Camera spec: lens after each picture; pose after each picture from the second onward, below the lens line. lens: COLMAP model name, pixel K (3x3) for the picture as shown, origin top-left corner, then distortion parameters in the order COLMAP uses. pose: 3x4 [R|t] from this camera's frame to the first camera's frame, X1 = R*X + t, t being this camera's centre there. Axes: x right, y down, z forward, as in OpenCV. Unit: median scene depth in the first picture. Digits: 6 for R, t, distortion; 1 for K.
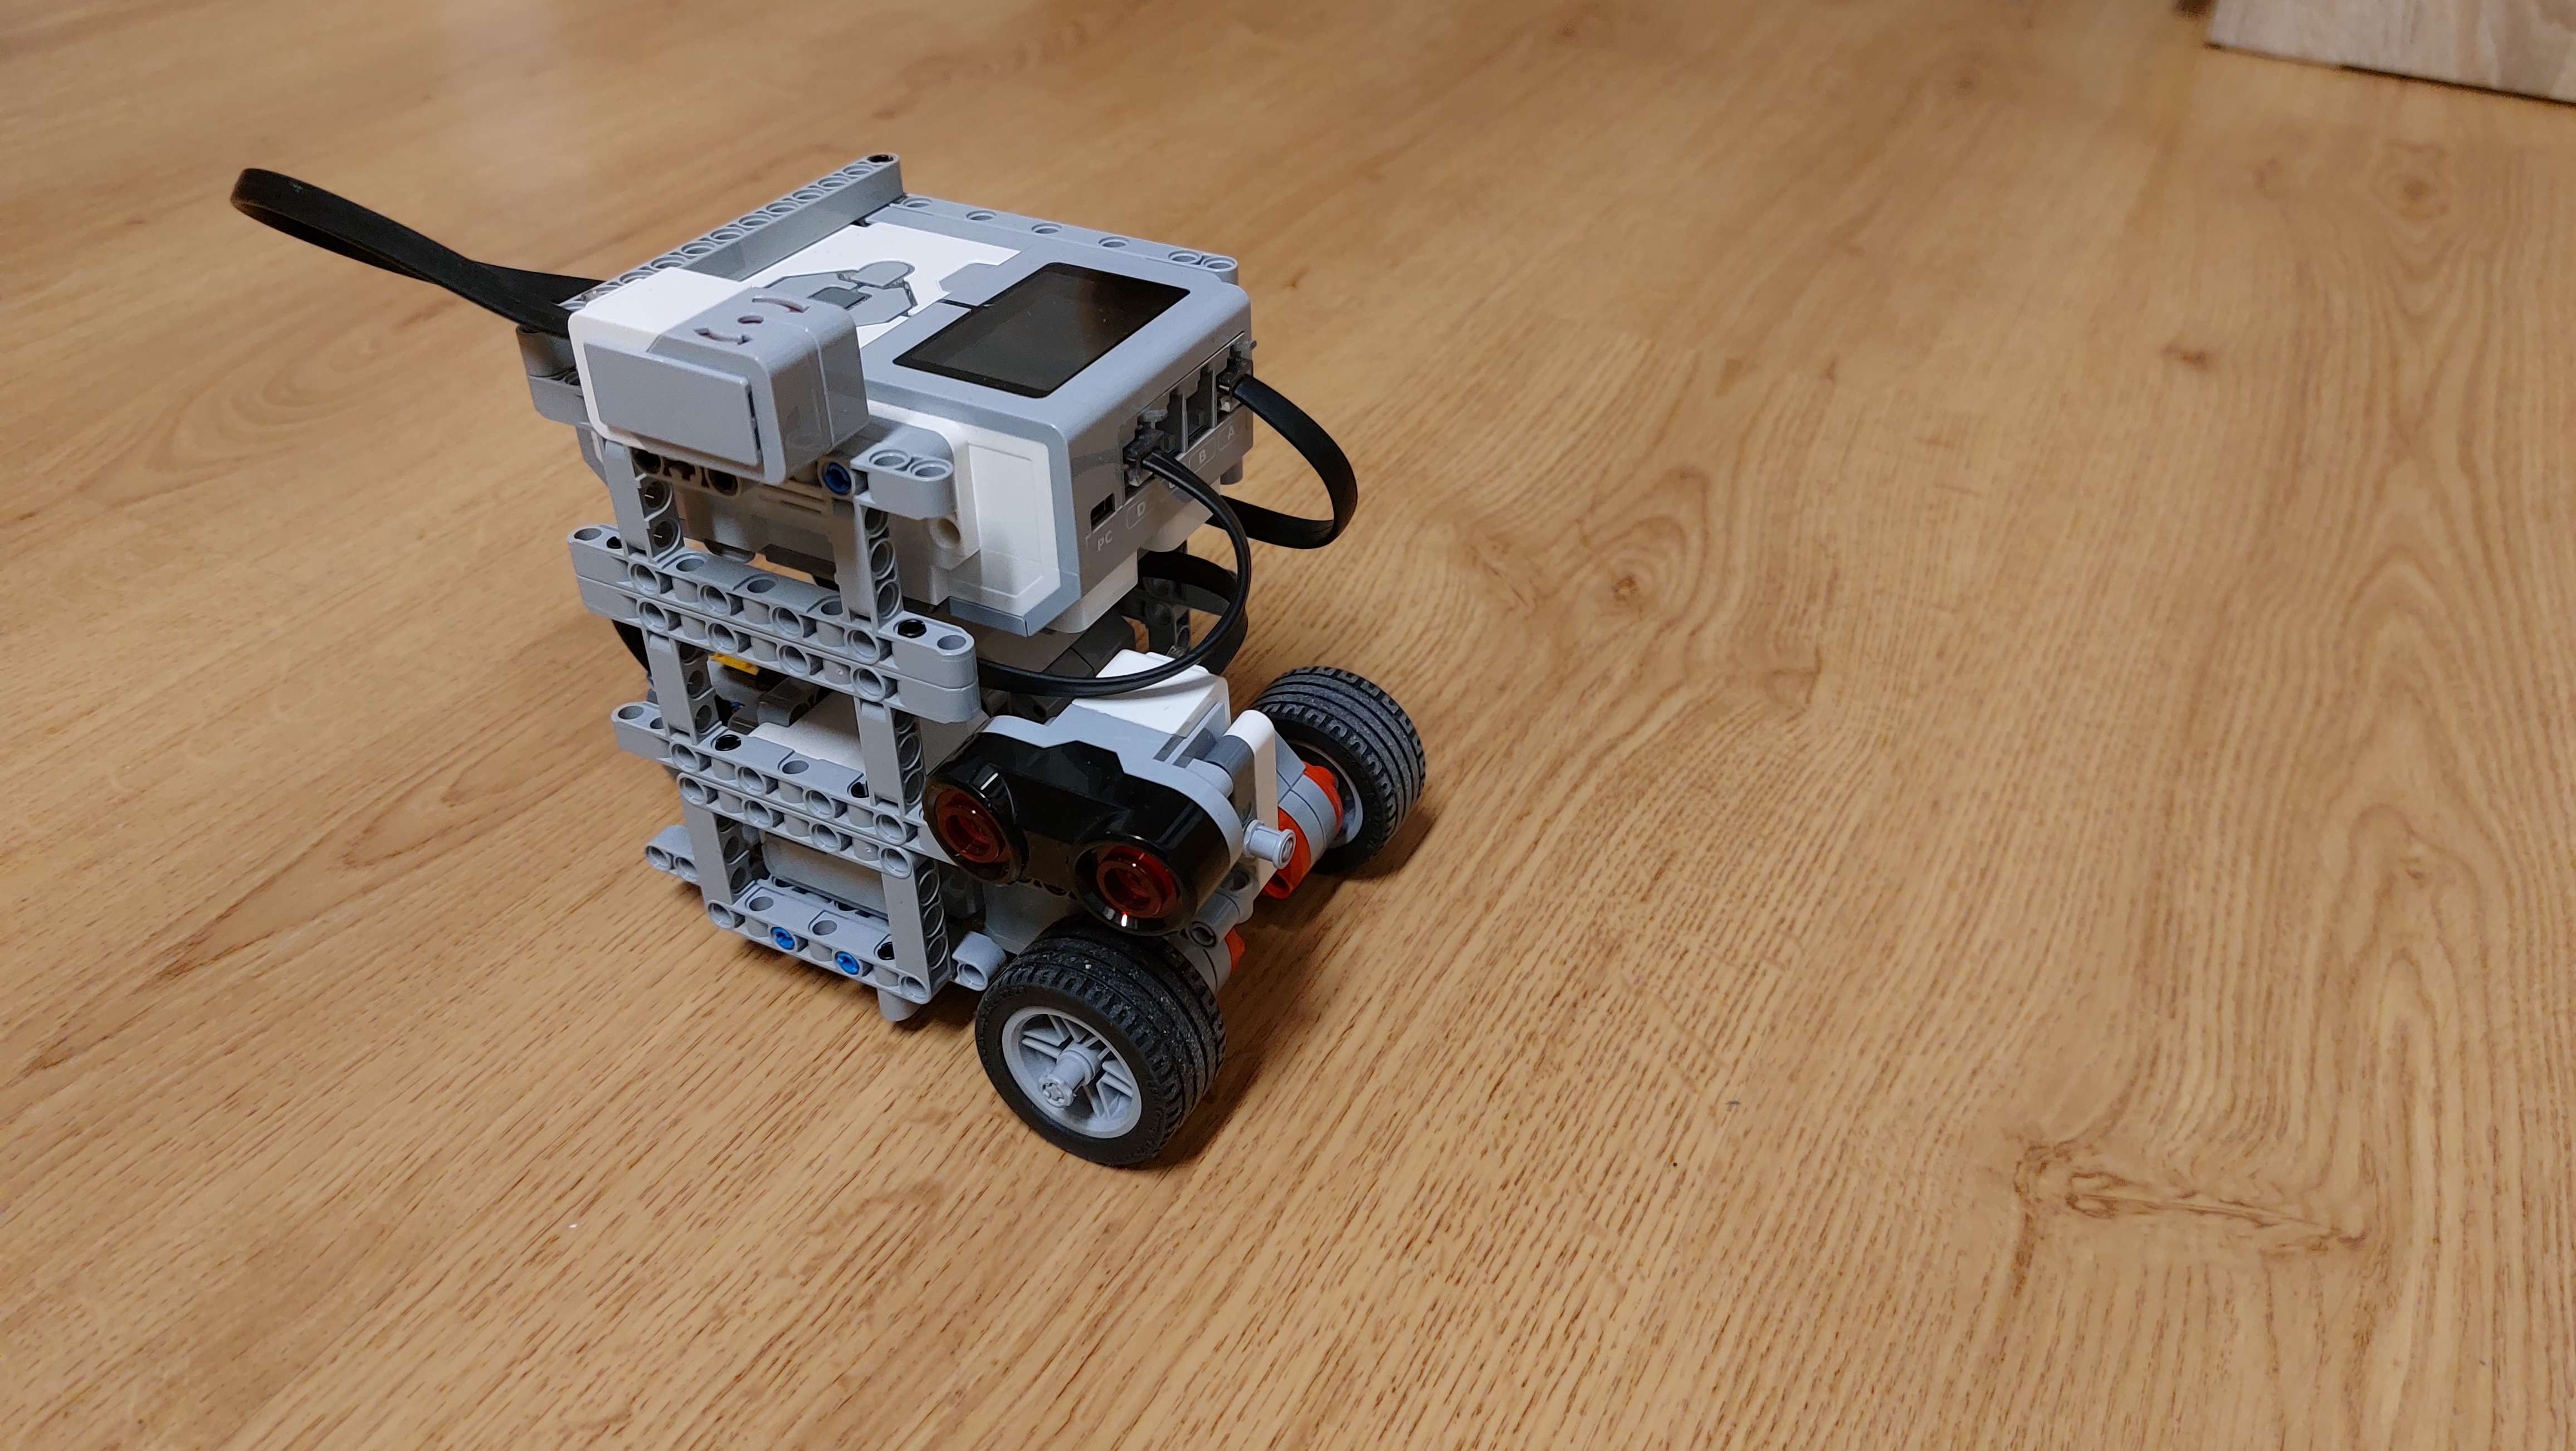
lens RADIAL K [[1893.9, 0, 1286.2], [0, 1893.9, 708.7], [0, 0, 1]] dist [0.015805, -0.030791]
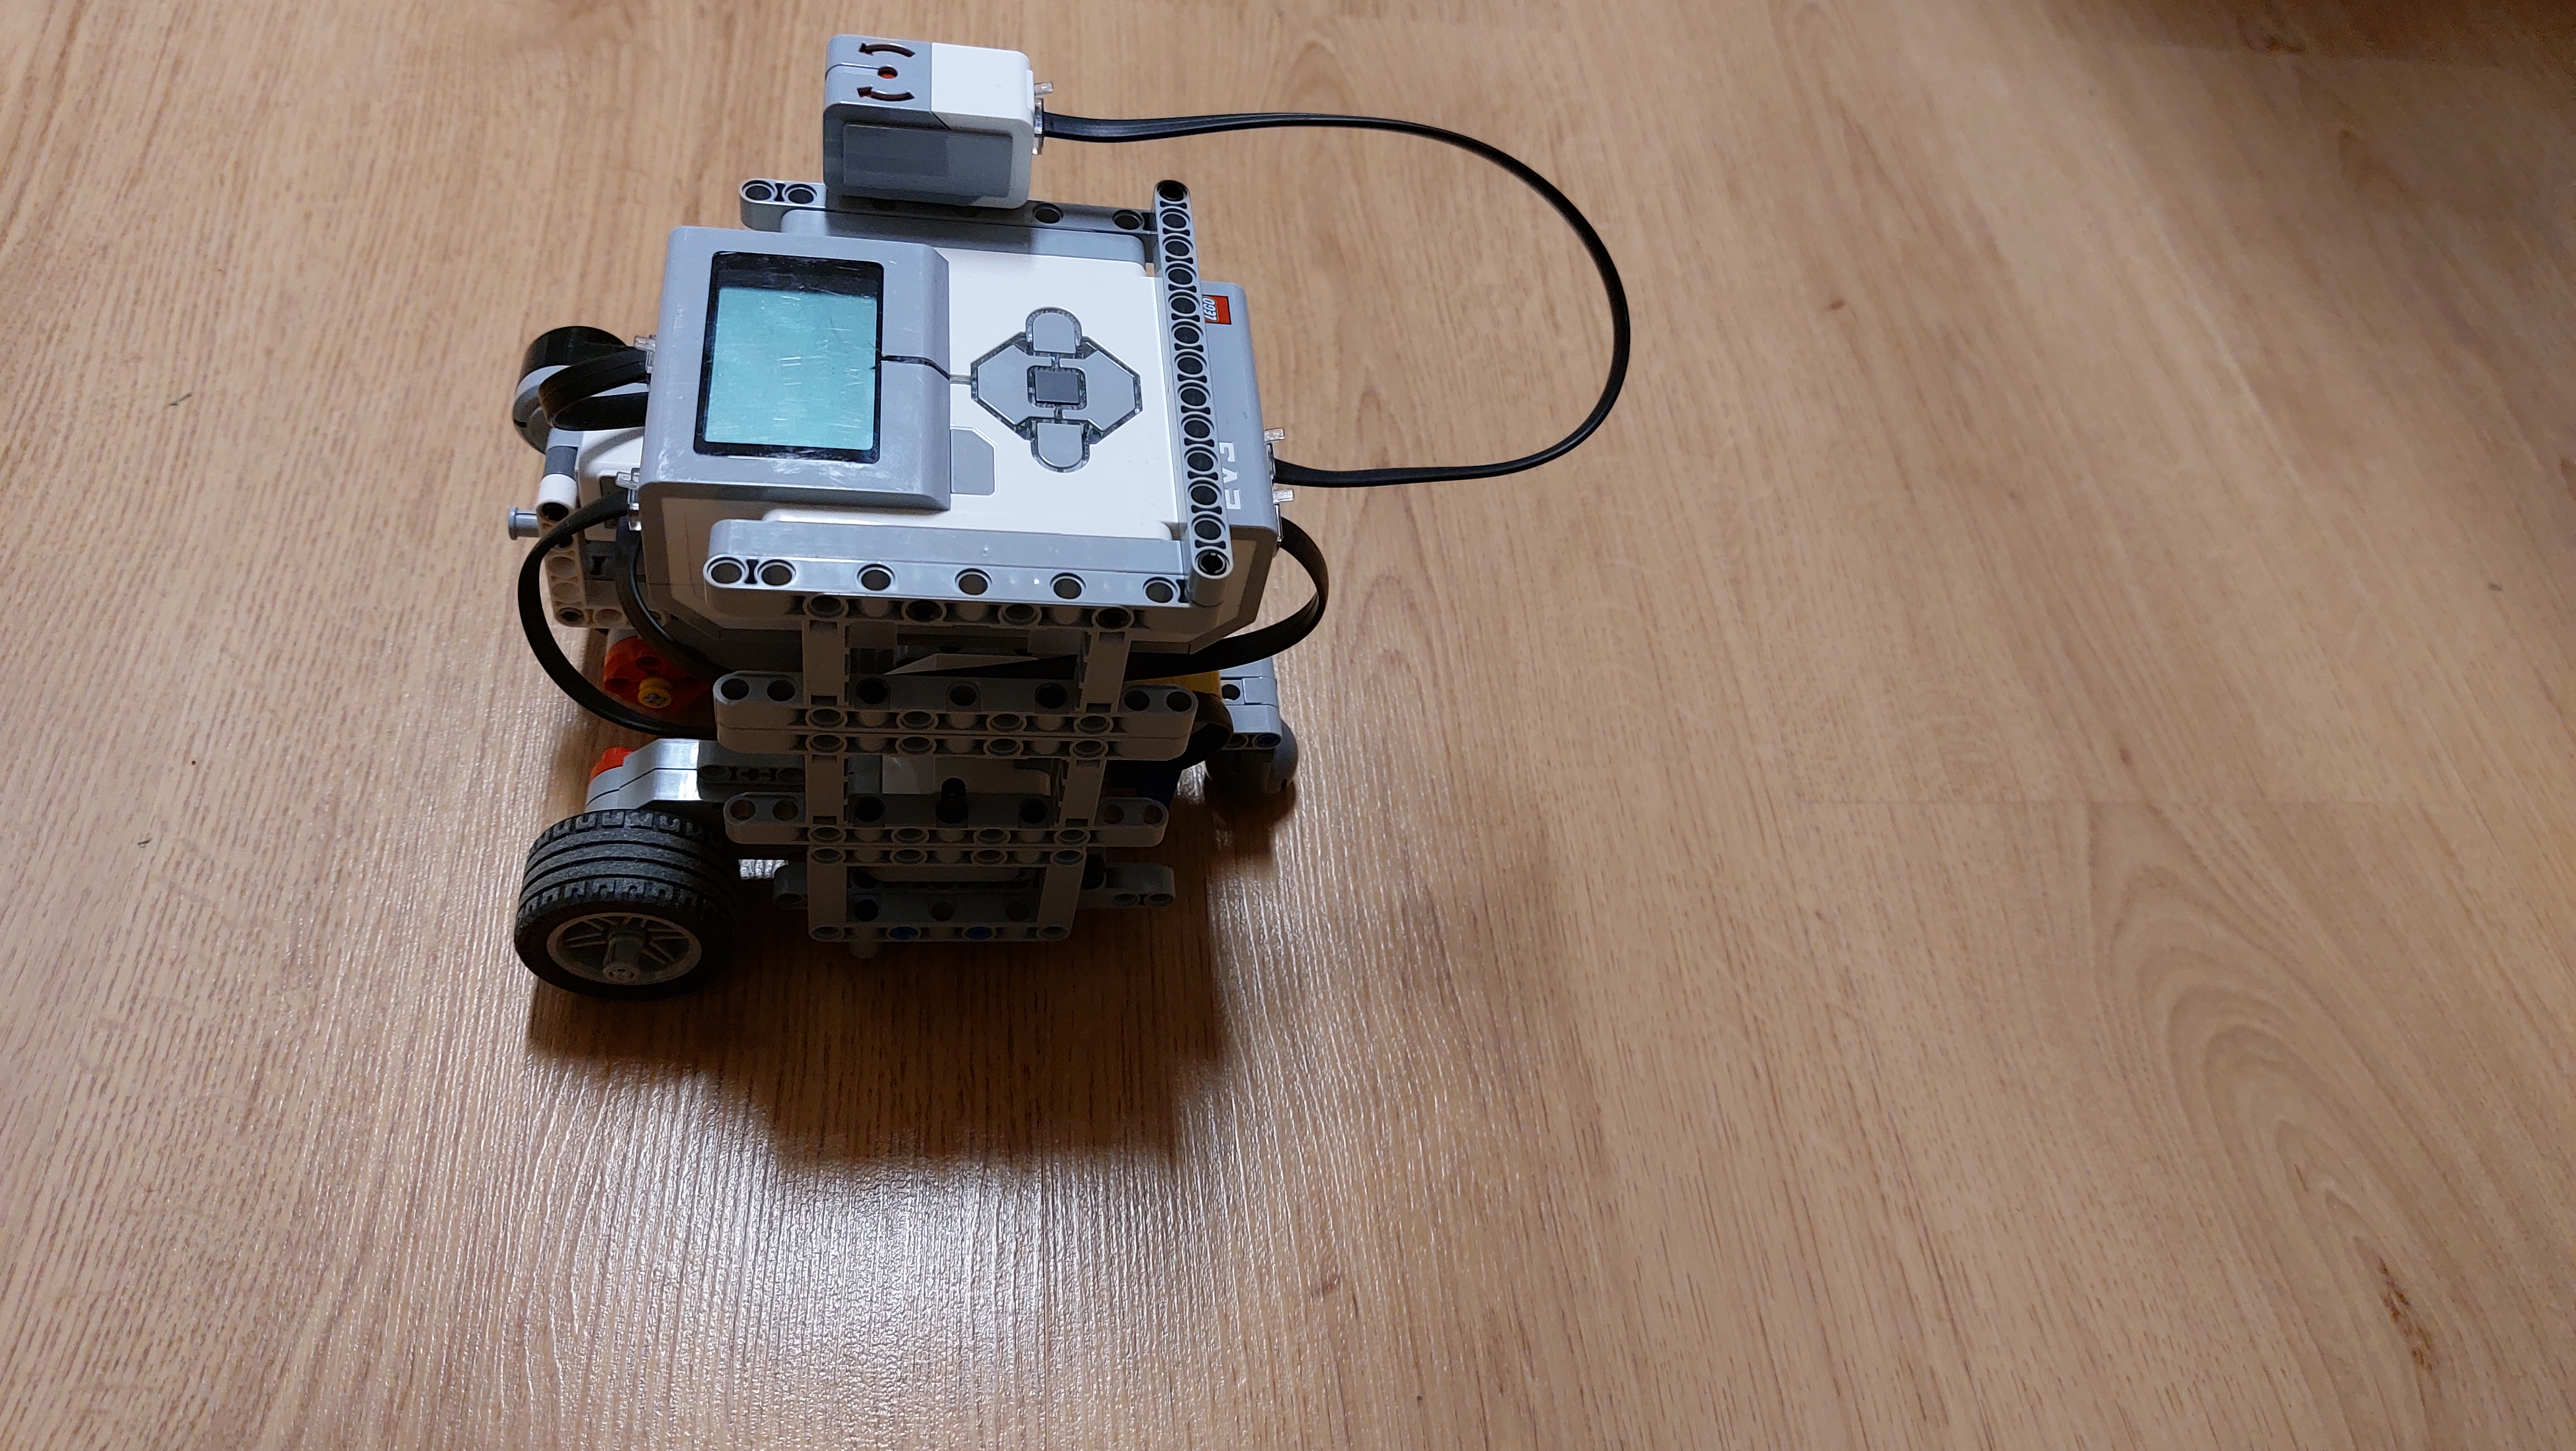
lens RADIAL K [[1893.9, 0, 1265.3], [0, 1893.9, 664.3], [0, 0, 1]] dist [0.015805, -0.030791]
pose [[-0.827233, 0.338419, -0.448507, 0.149259], [-0.450872, 0.076484, 0.889306, -1.029121], [0.335262, 0.937882, 0.089314, 0.976853]]
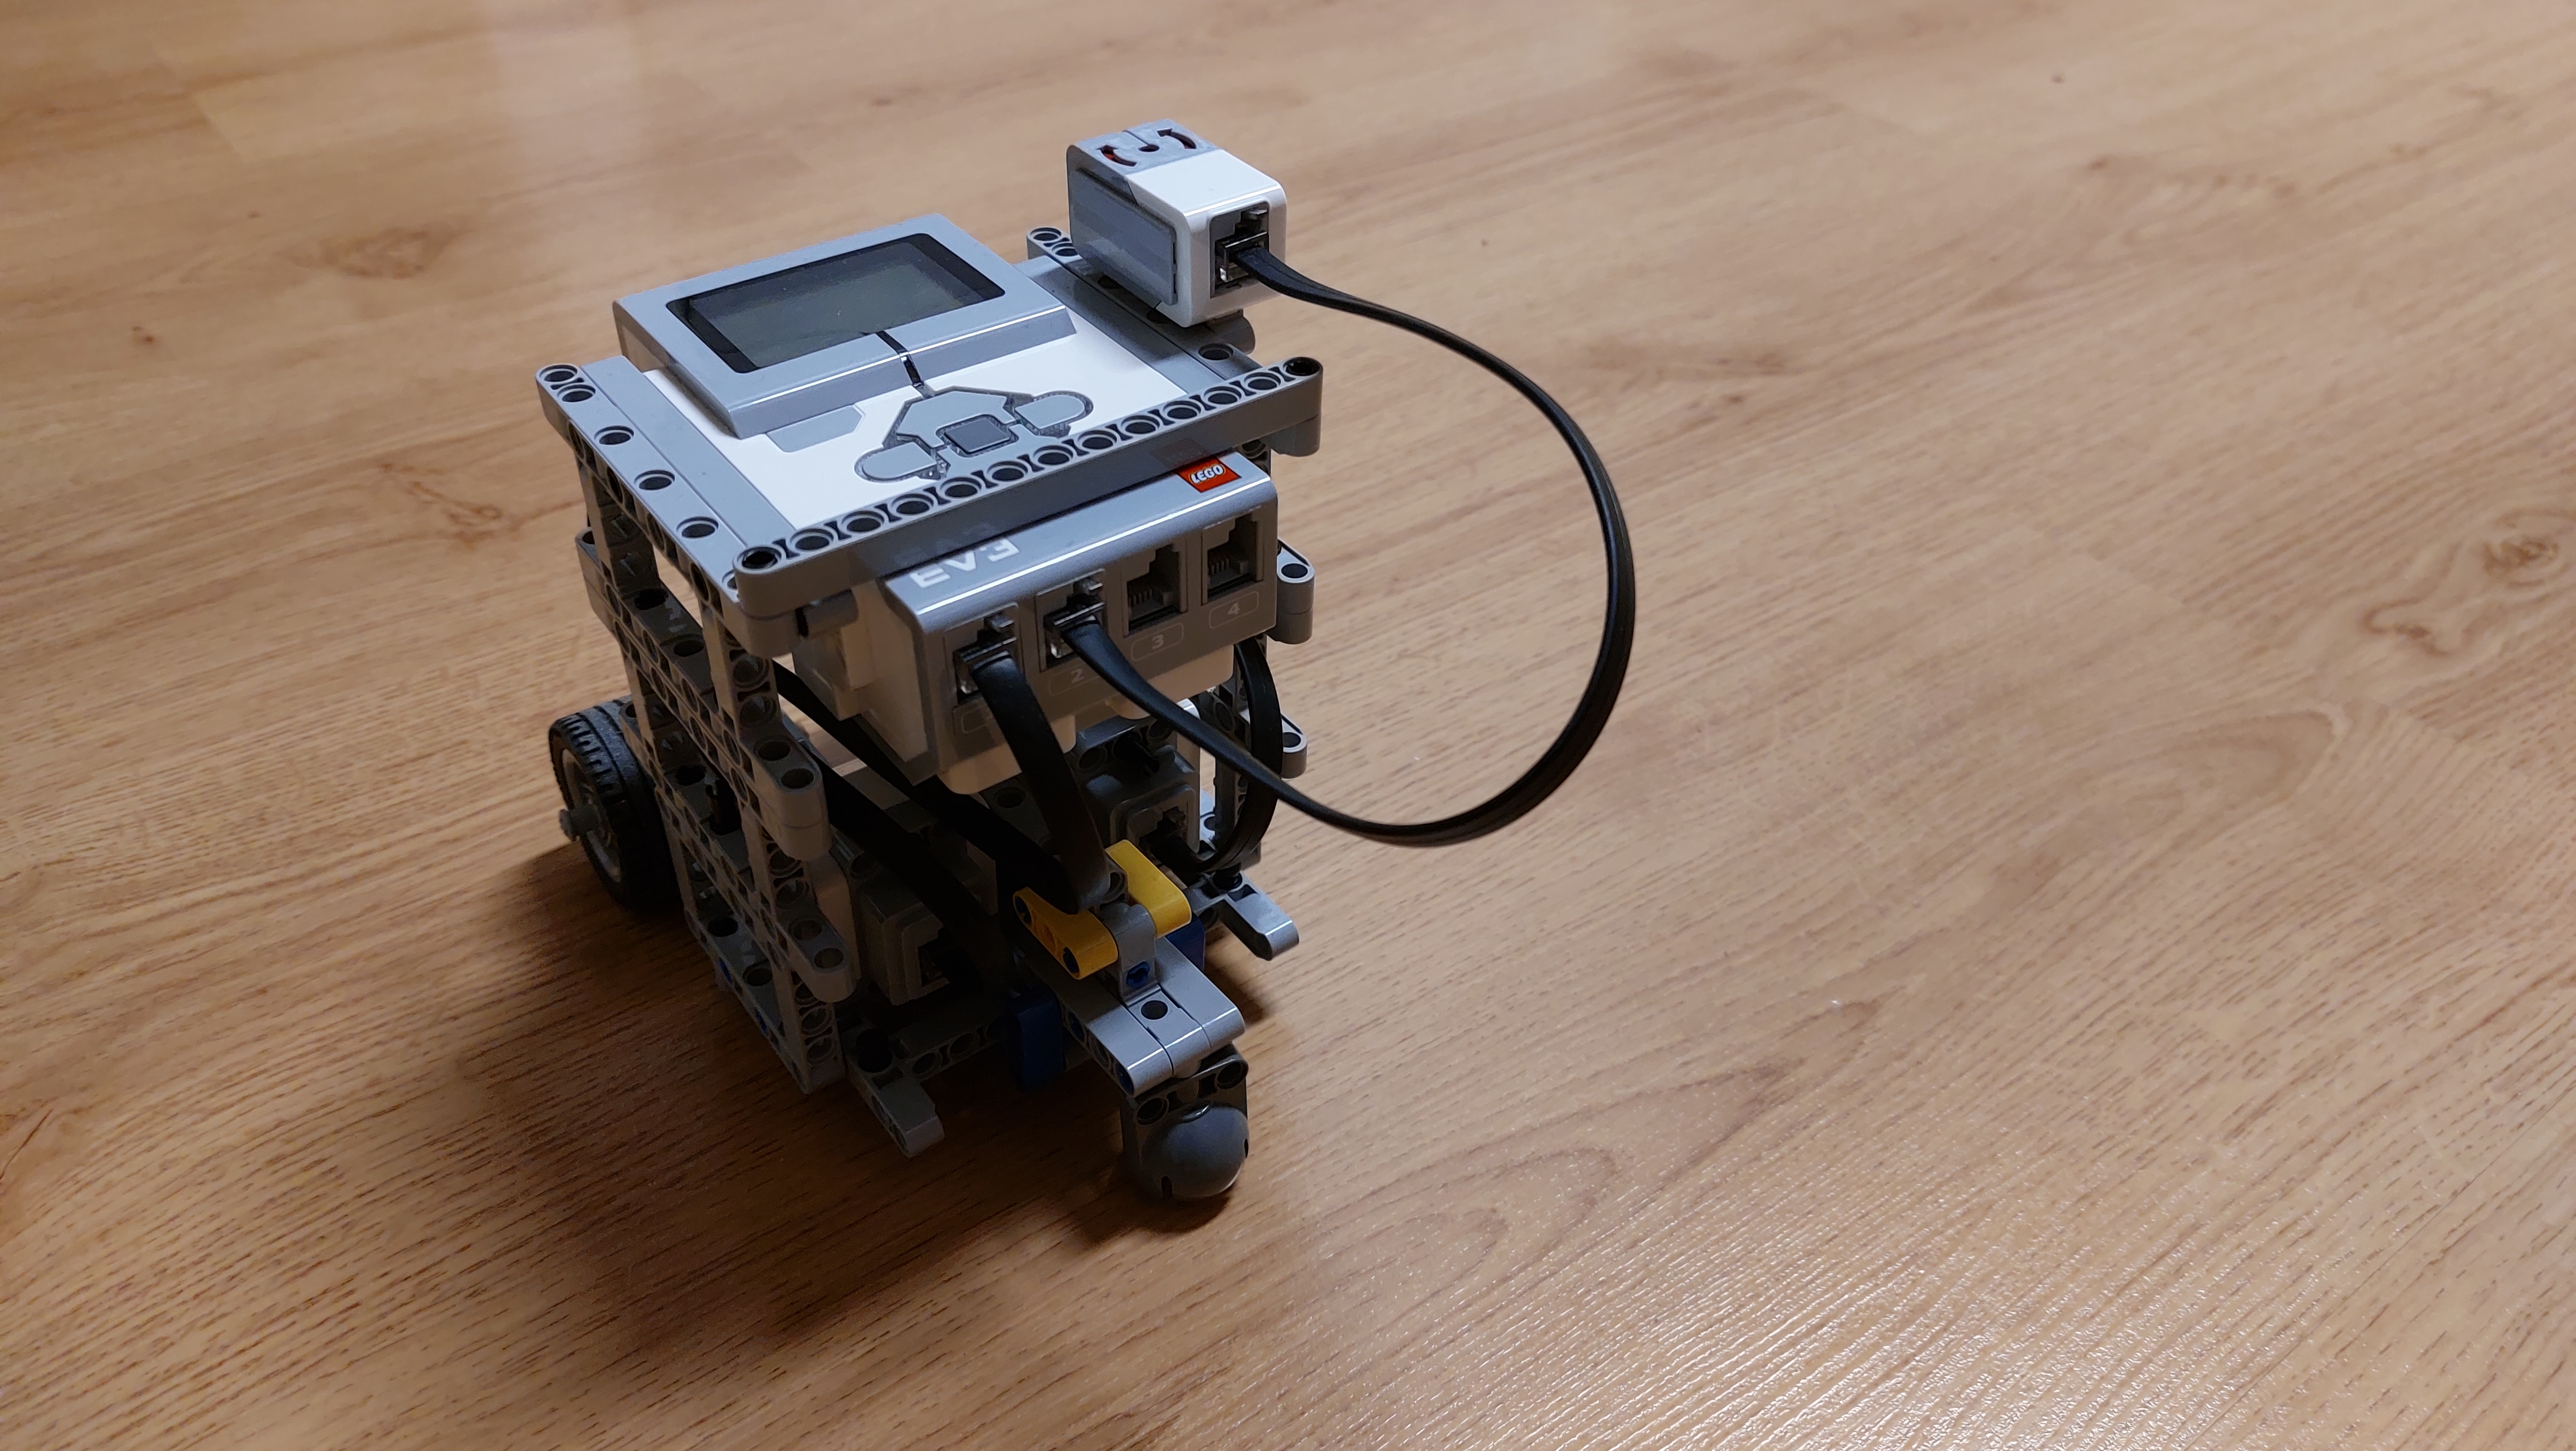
lens RADIAL K [[1893.9, 0, 1274.6], [0, 1893.9, 680.6], [0, 0, 1]] dist [0.015805, -0.030791]
pose [[-0.901123, -0.286291, 0.325599, -0.611613], [0.226815, 0.328737, 0.916781, -0.856025], [-0.369503, 0.899983, -0.231297, 1.128402]]
